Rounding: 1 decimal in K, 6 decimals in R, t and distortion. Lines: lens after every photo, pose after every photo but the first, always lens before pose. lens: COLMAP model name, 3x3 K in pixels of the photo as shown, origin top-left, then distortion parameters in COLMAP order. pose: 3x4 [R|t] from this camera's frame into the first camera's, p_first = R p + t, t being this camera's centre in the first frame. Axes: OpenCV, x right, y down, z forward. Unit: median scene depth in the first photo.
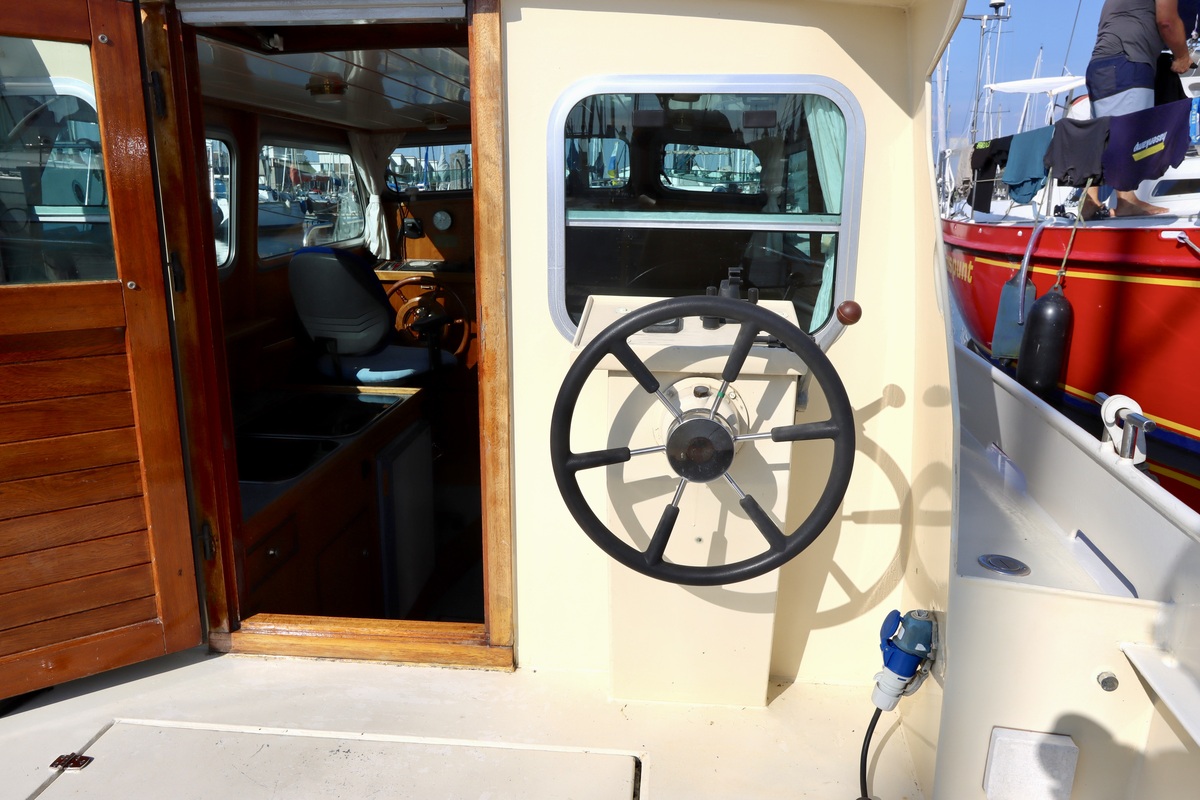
lens RADIAL K [[842.7, 0, 600.0], [0, 842.7, 400.0], [0, 0, 1]] dist [-0.003346, -0.000853]
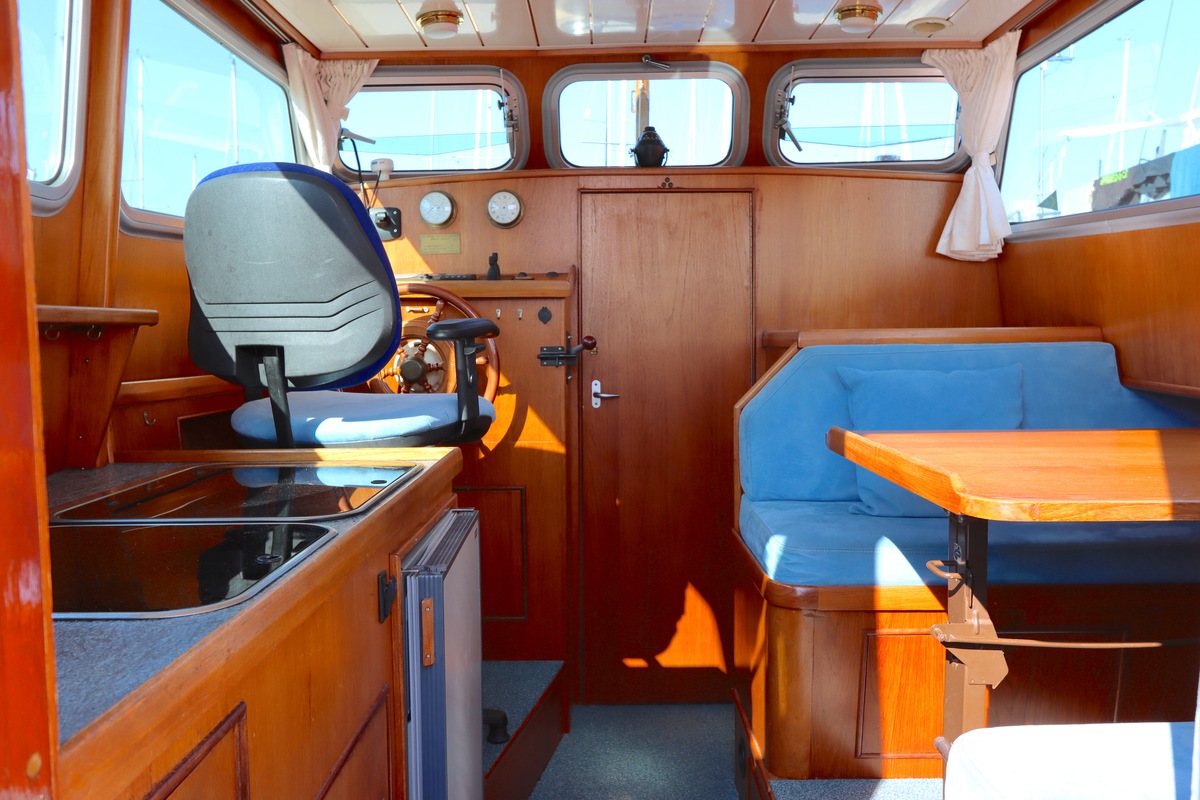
lens RADIAL K [[1036.1, 0, 600.0], [0, 1036.1, 400.0], [0, 0, 1]] dist [0.012965, 0.007970]
pose [[0.997663, -0.023489, 0.064159, -0.160030], [0.033324, 0.987067, -0.156808, 0.053652], [-0.059646, 0.158580, 0.985543, 0.381785]]
